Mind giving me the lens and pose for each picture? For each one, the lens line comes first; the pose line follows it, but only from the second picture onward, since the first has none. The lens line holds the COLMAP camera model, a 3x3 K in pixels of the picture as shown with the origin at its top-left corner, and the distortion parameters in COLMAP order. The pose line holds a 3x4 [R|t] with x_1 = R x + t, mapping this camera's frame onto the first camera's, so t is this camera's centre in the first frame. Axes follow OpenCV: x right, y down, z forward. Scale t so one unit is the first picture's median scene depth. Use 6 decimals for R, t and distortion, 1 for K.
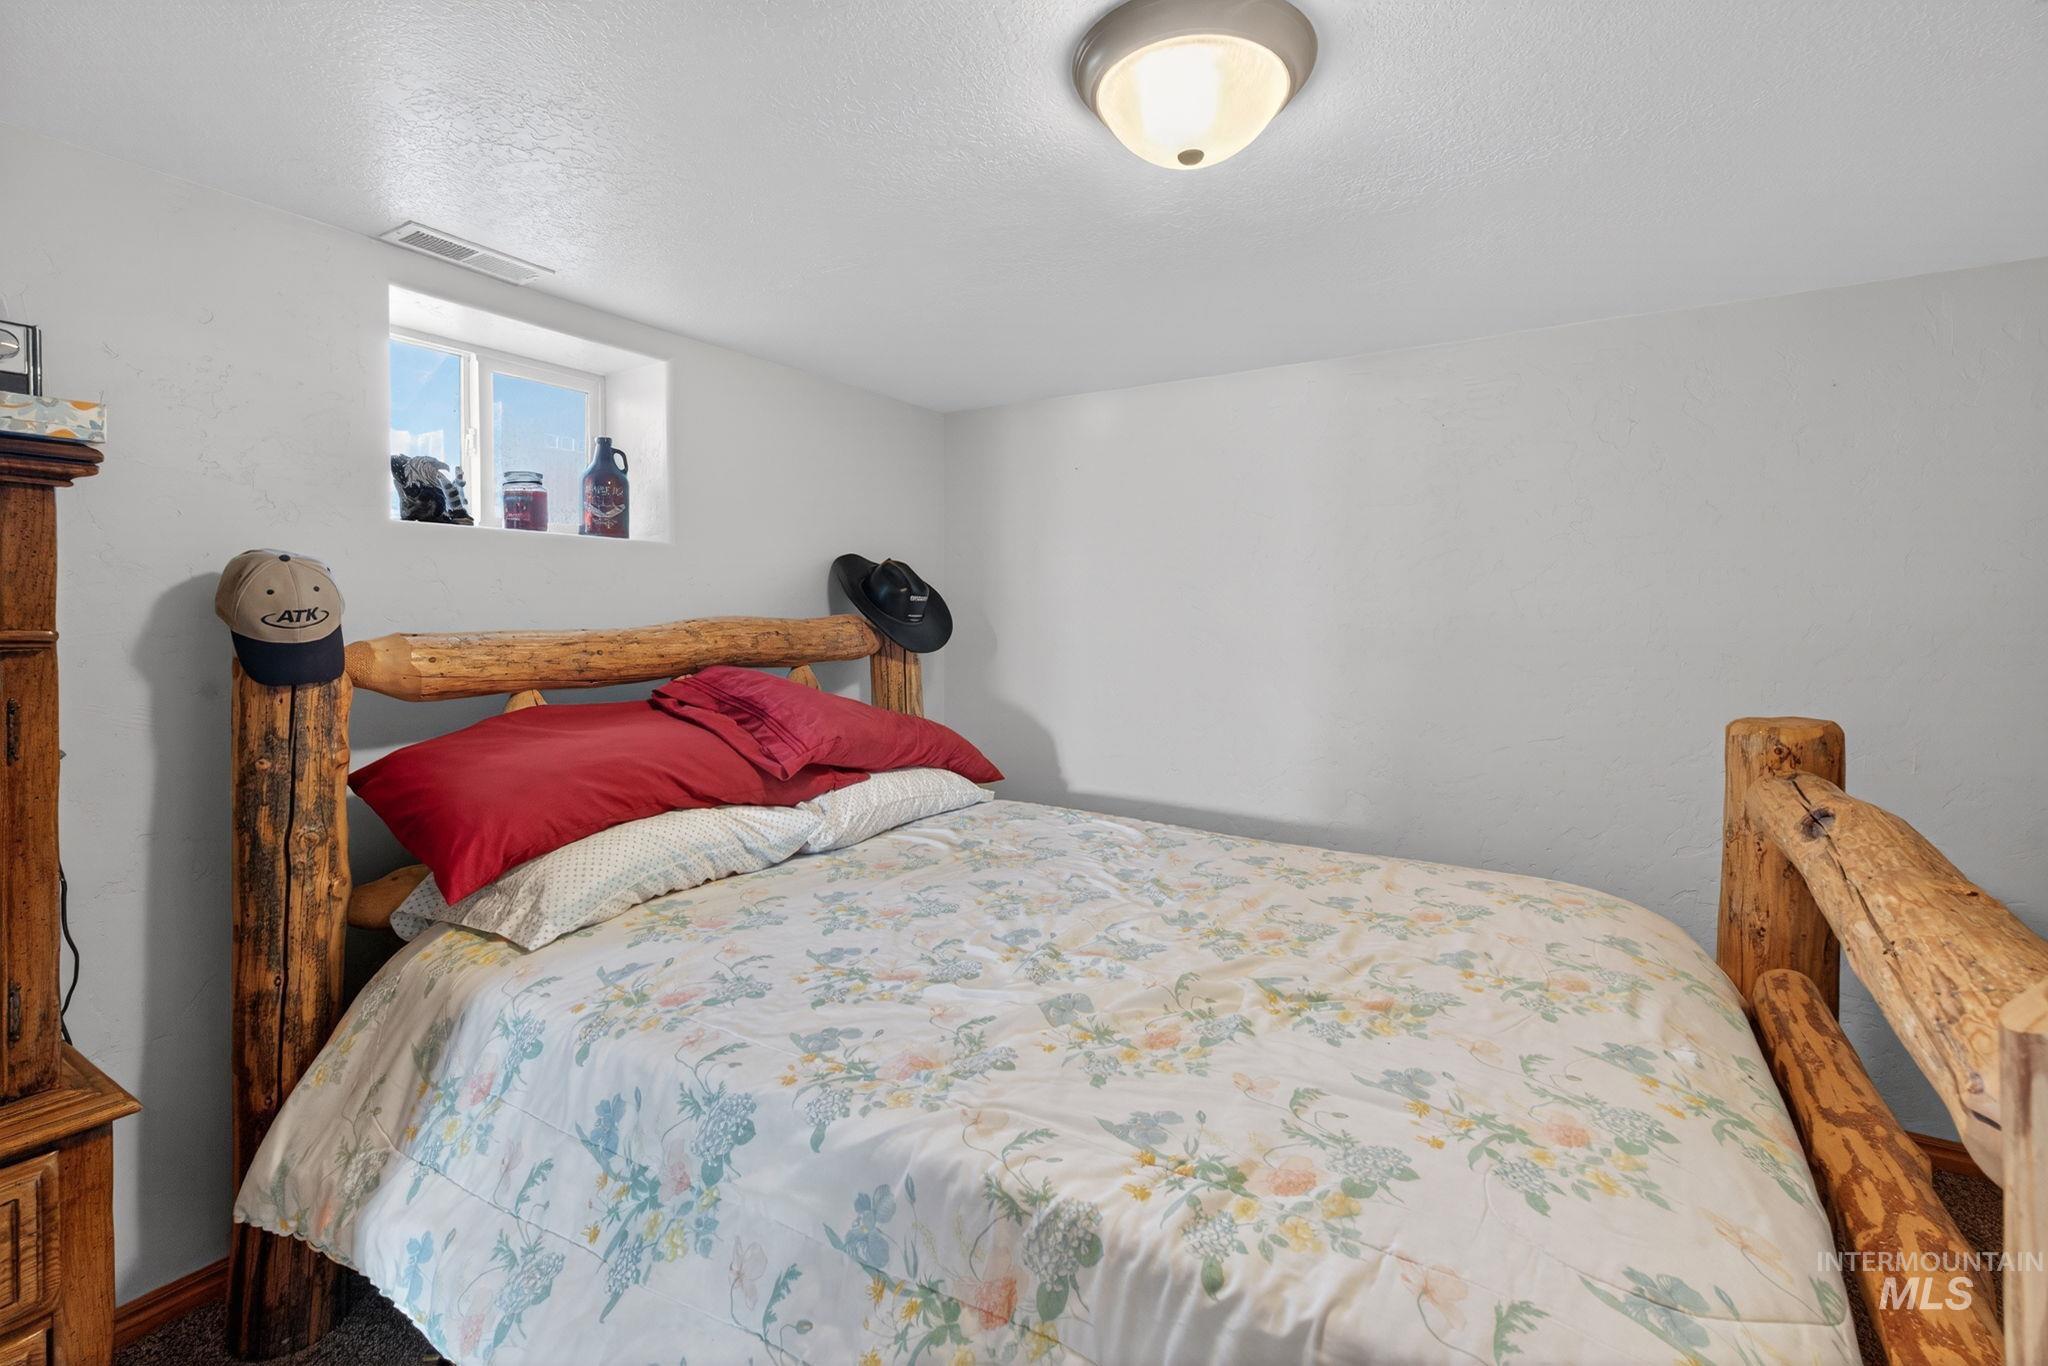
lens RADIAL K [[895.1, 0, 1019.1], [0, 895.1, 652.4], [0, 0, 1]] dist [0.004894, -0.000096]
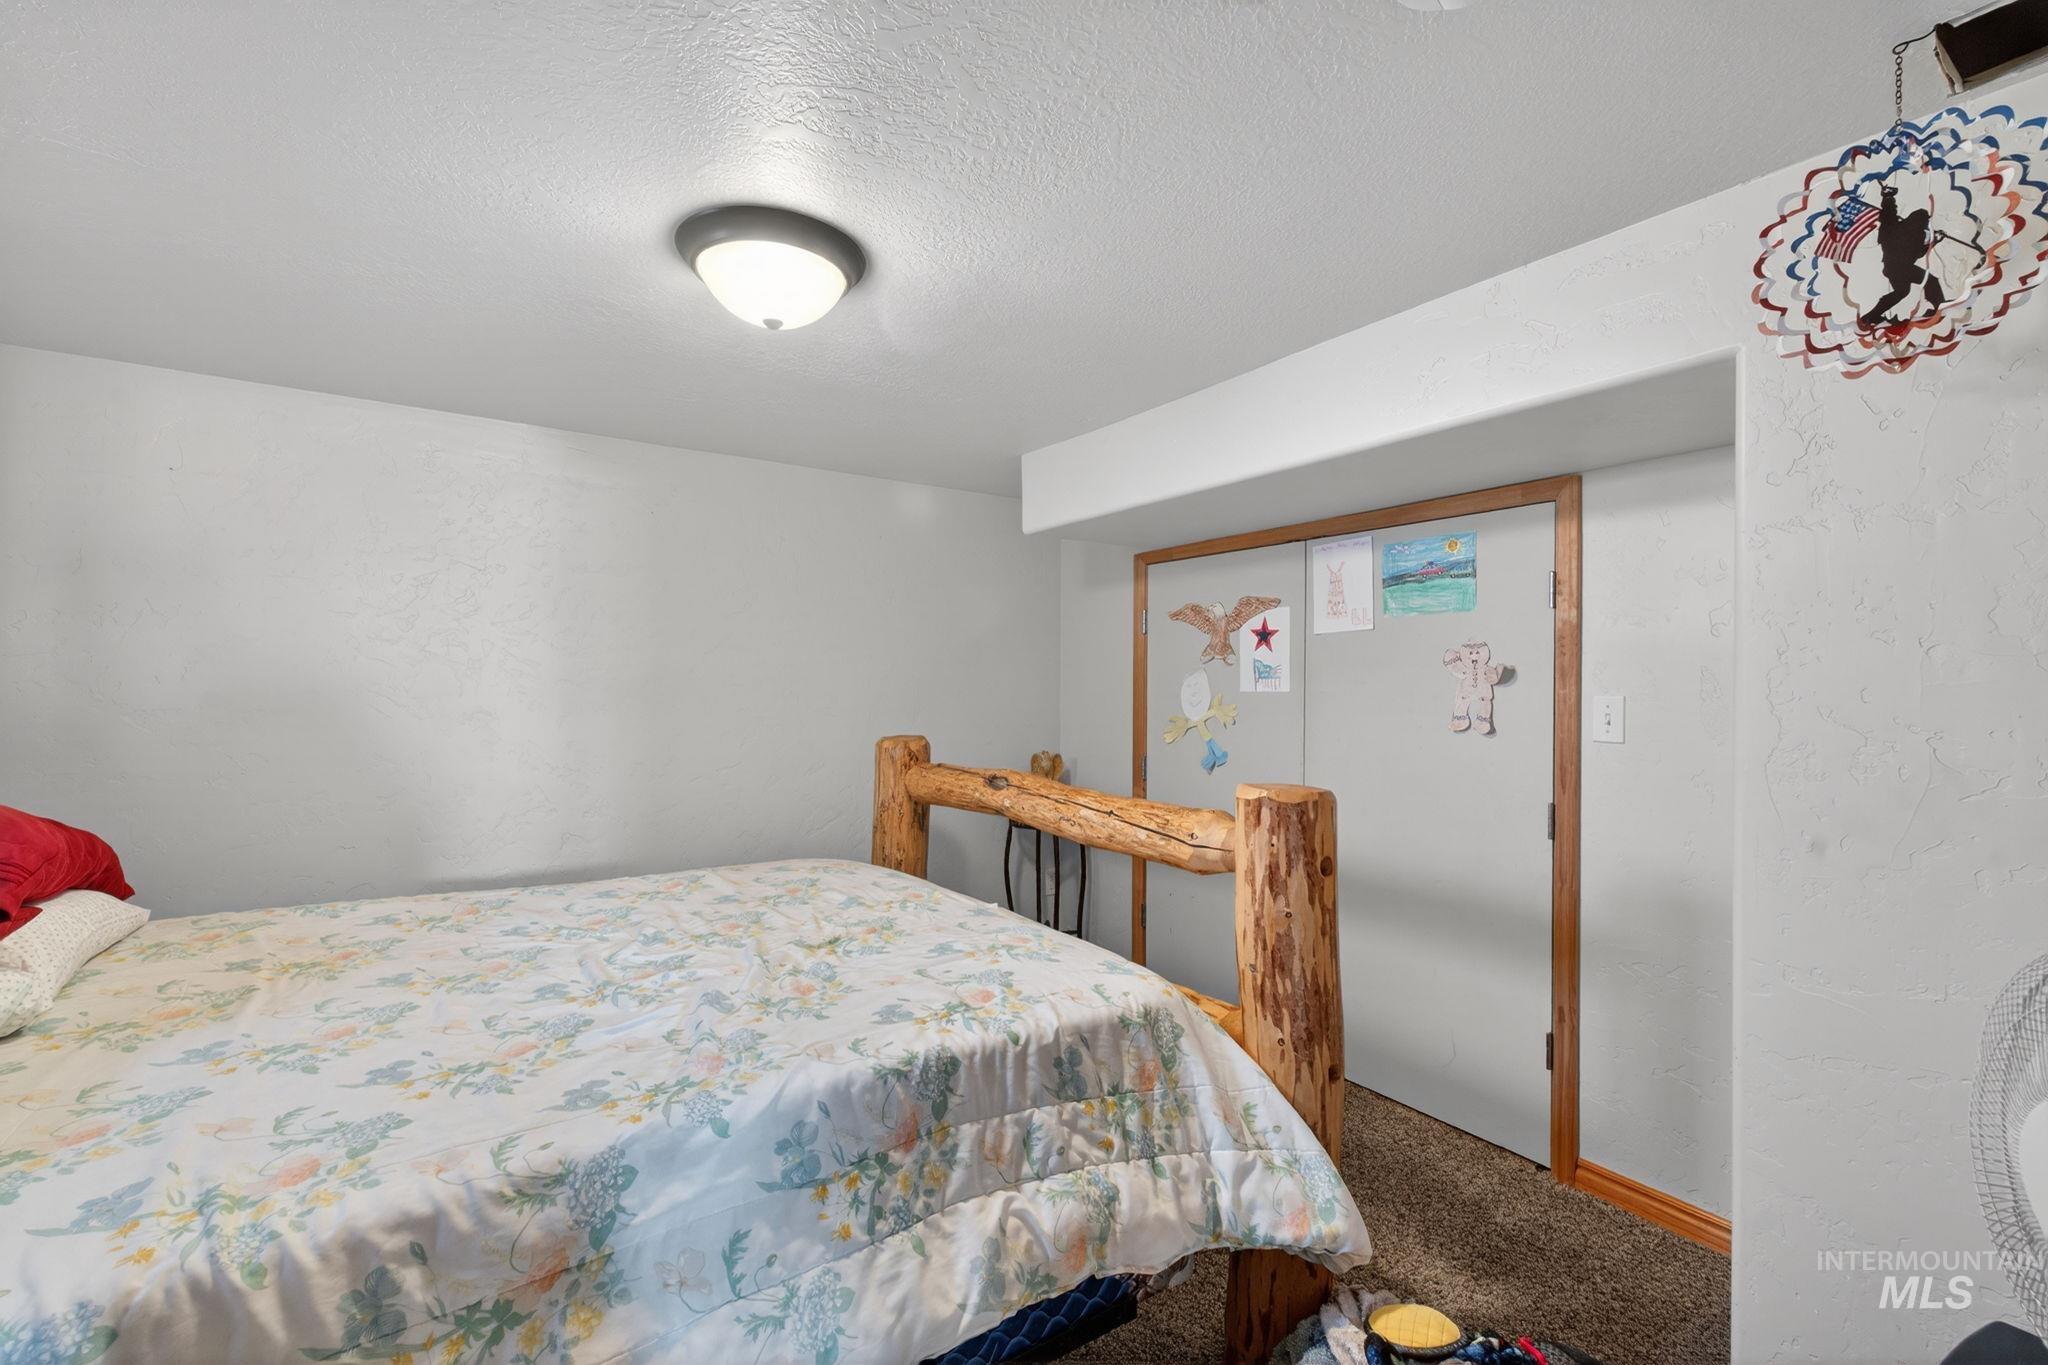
lens RADIAL K [[893.5, 0, 1021.5], [0, 893.5, 706.9], [0, 0, 1]] dist [0.000534, 0.000105]
pose [[0.412073, -0.024608, 0.910819, -1.161326], [0.022841, 0.999600, 0.016673, -0.008478], [-0.910865, 0.013933, 0.412470, 0.180711]]
